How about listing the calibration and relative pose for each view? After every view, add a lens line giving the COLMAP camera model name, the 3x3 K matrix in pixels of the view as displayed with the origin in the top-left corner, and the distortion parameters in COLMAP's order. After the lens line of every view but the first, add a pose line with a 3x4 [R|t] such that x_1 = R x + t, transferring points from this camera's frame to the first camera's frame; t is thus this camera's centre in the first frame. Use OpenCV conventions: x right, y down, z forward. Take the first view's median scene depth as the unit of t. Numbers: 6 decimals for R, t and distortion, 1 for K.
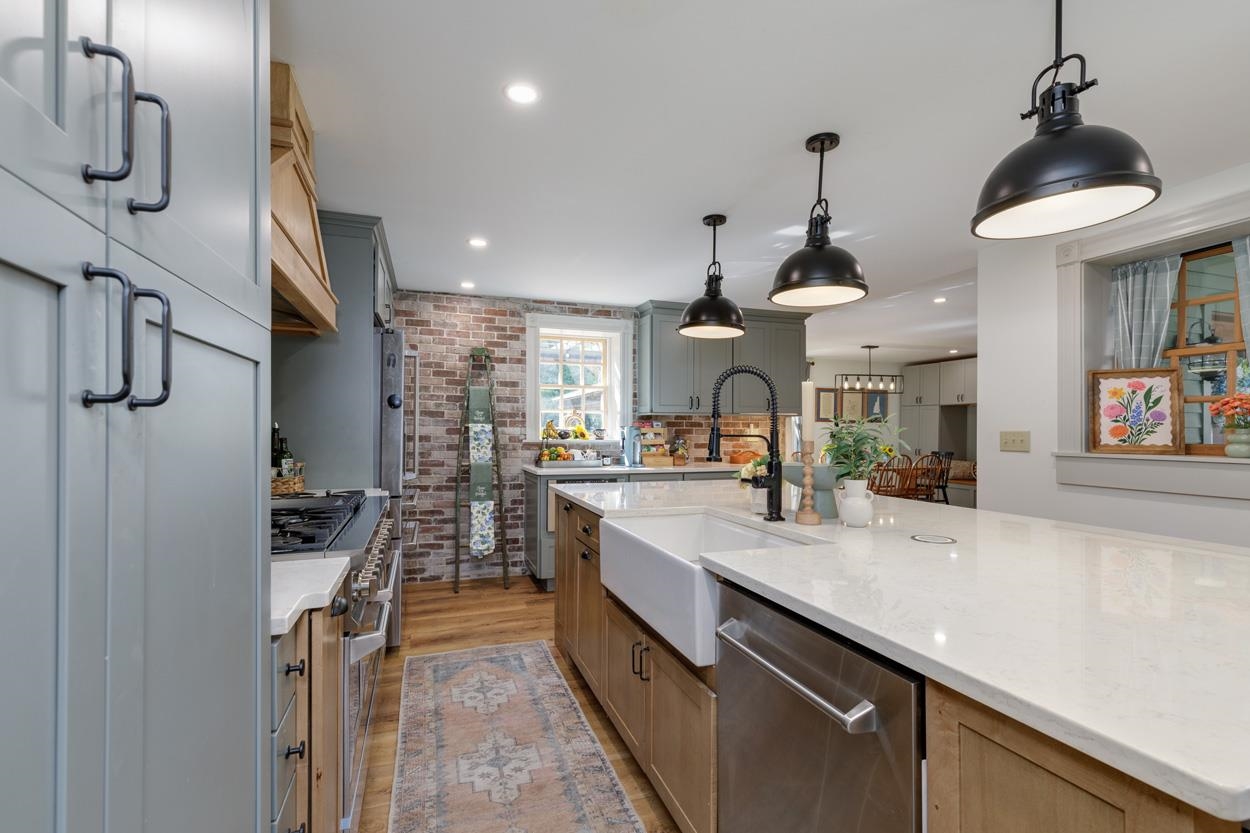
lens RADIAL K [[568.0, 0, 599.7], [0, 568.0, 432.0], [0, 0, 1]] dist [0.003477, -0.001193]
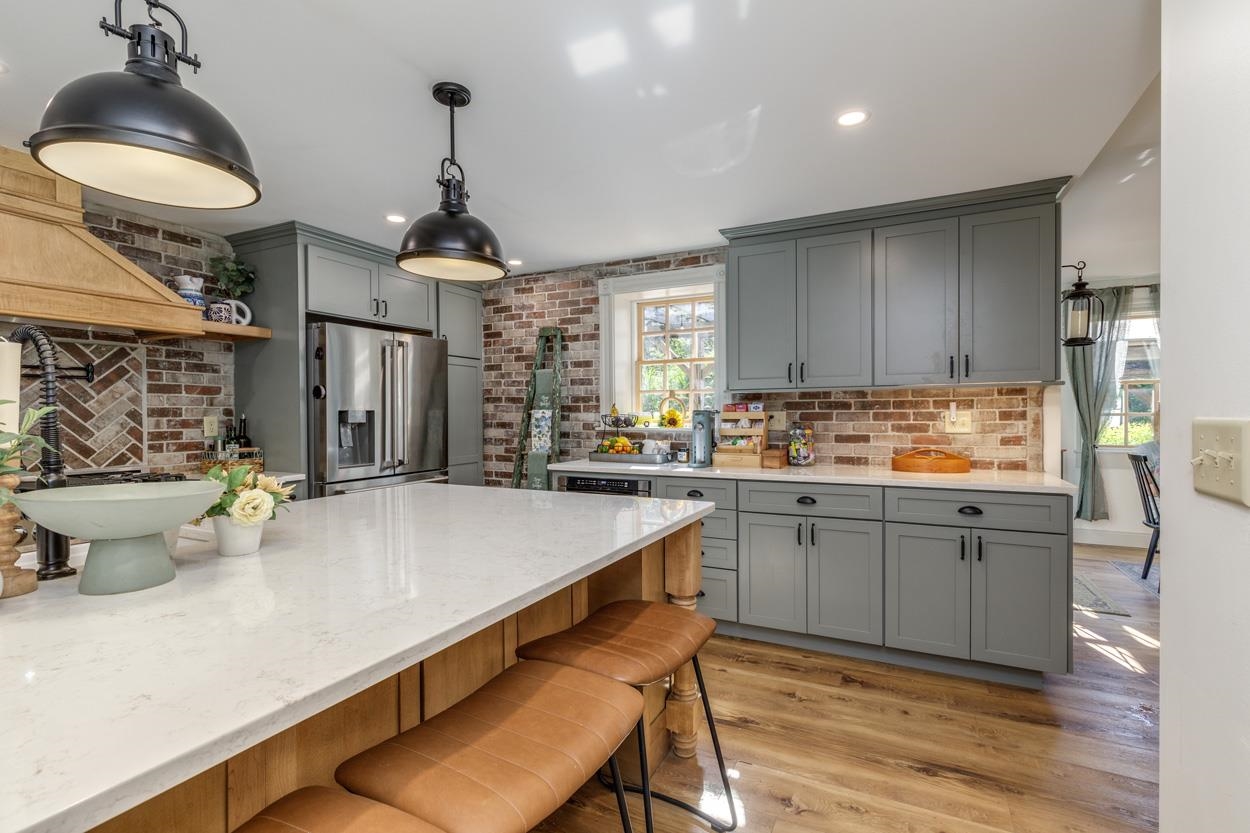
lens RADIAL K [[568.0, 0, 598.6], [0, 568.0, 418.5], [0, 0, 1]] dist [0.003477, -0.001193]
pose [[0.708415, -0.000755, -0.705796, 0.478853], [0.007618, 0.999949, 0.006576, -0.005442], [0.705756, -0.010035, 0.708384, 0.389550]]
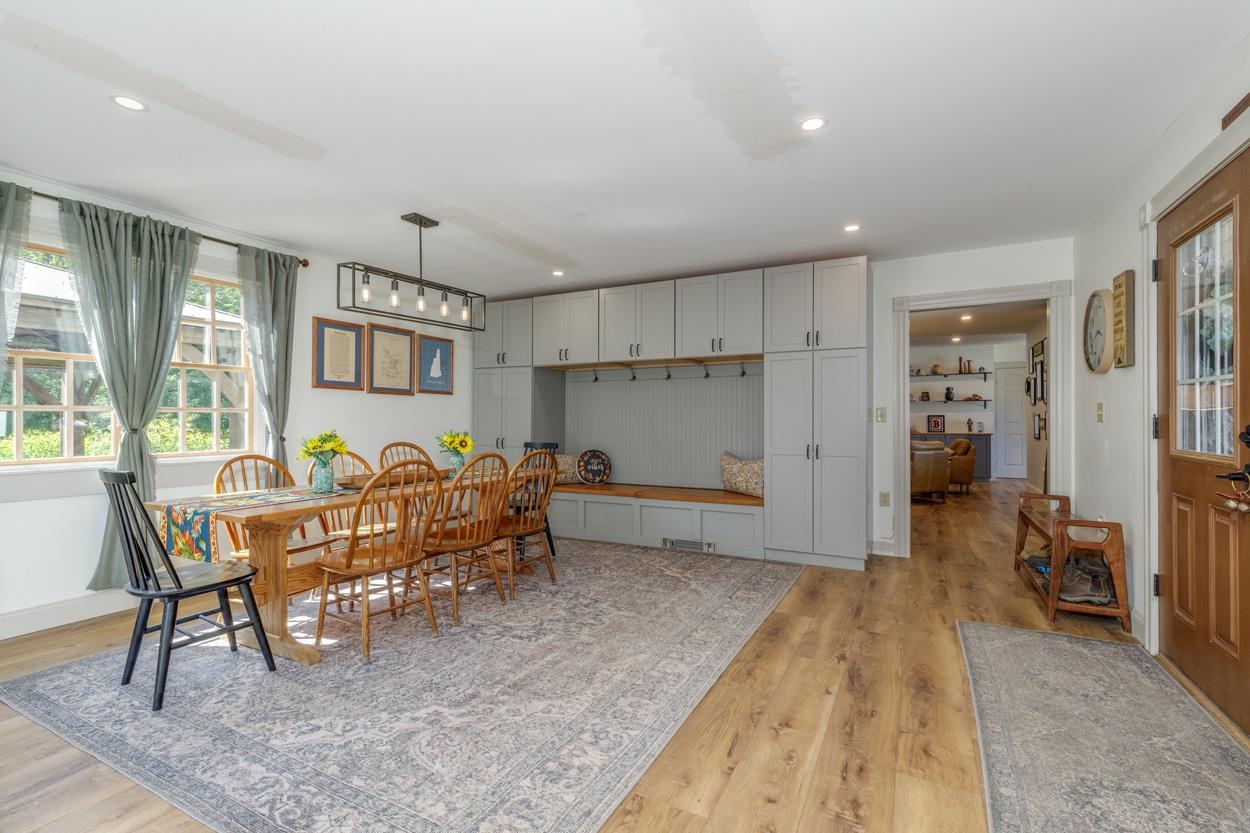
lens RADIAL K [[568.0, 0, 643.5], [0, 568.0, 414.5], [0, 0, 1]] dist [0.003477, -0.001193]
pose [[0.694869, -0.001486, 0.719135, 0.447871], [0.007331, 0.999961, -0.005018, 0.017469], [-0.719099, 0.008759, 0.694852, 0.916232]]
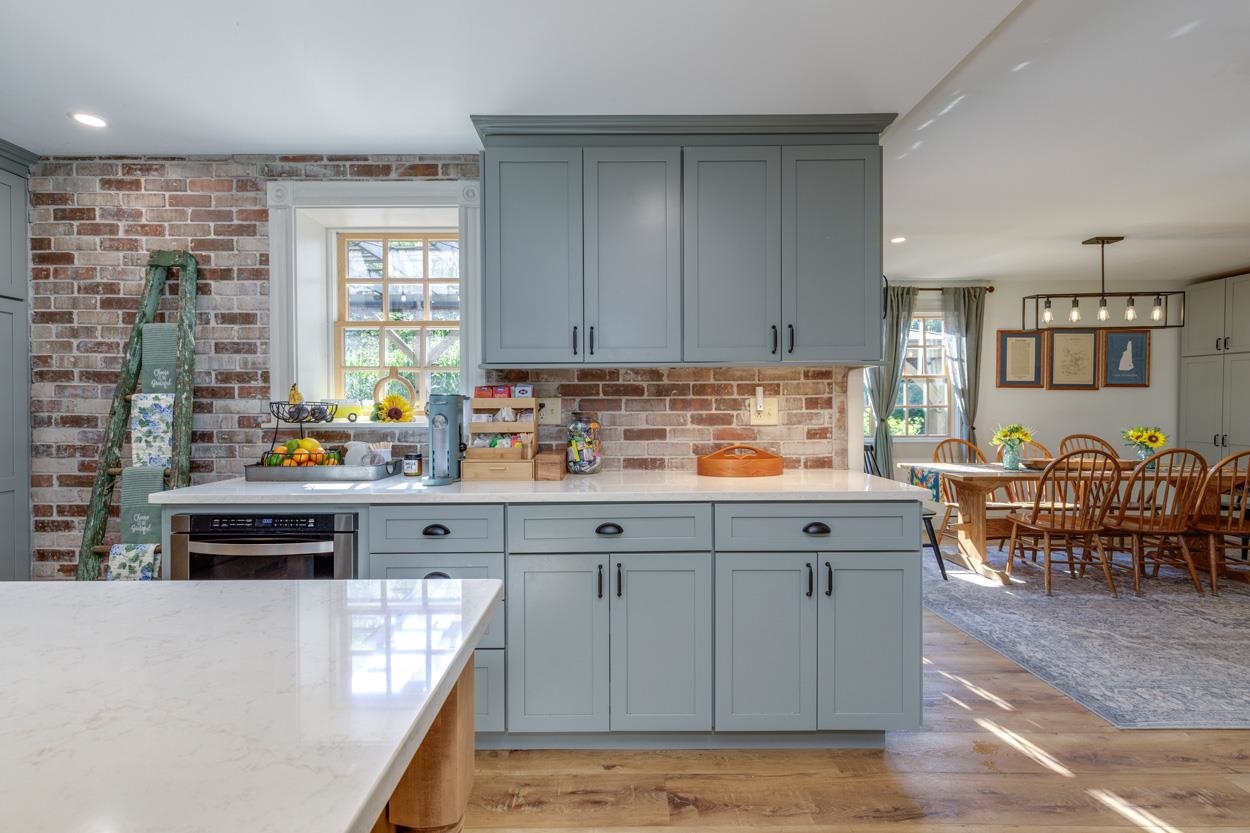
lens RADIAL K [[568.0, 0, 594.7], [0, 568.0, 412.9], [0, 0, 1]] dist [0.003477, -0.001193]
pose [[0.950463, -0.004884, -0.310798, 0.321822], [0.007236, 0.999953, 0.006417, 0.003028], [0.310752, -0.008348, 0.950454, 0.593969]]
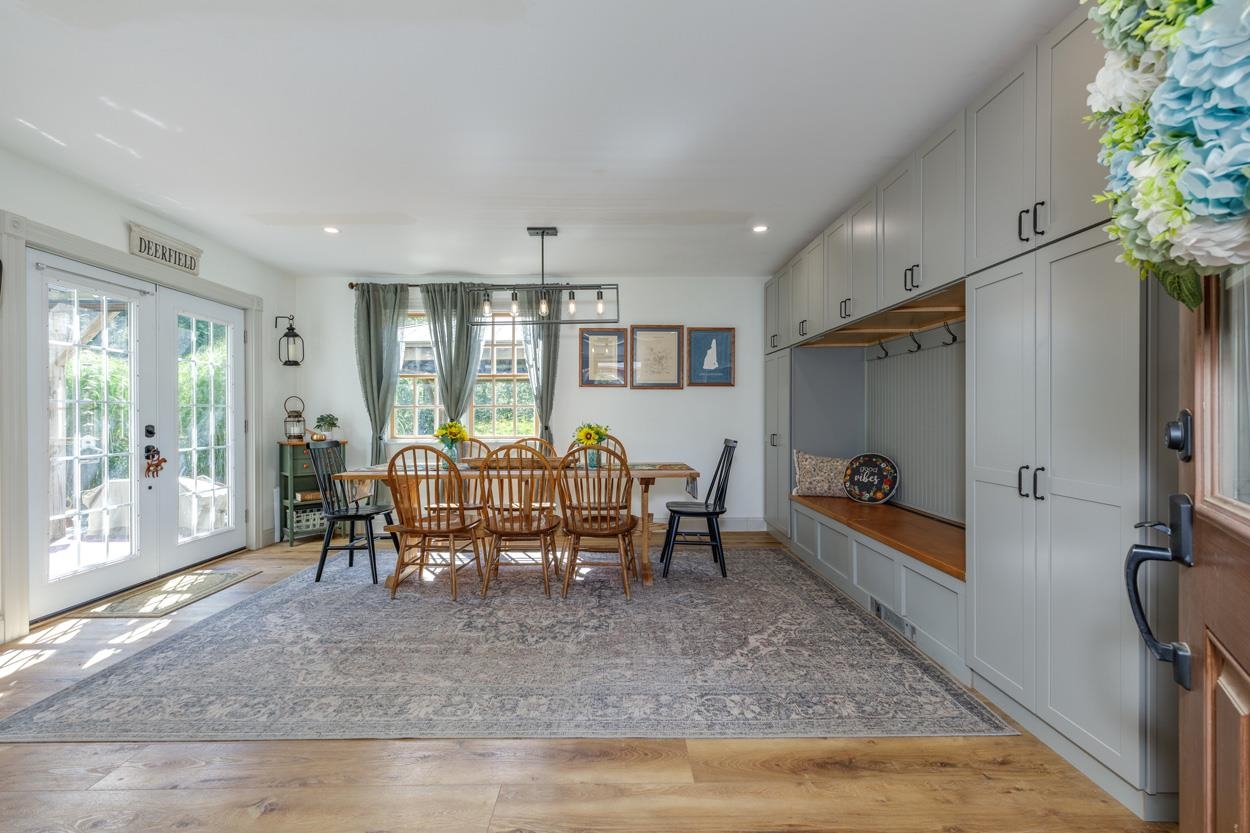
lens RADIAL K [[568.0, 0, 594.5], [0, 568.0, 416.5], [0, 0, 1]] dist [0.003477, -0.001193]
pose [[0.954809, -0.008291, -0.297104, 1.113777], [0.008555, 0.999963, -0.000410, 0.024936], [0.297097, -0.002150, 0.954845, 0.880760]]
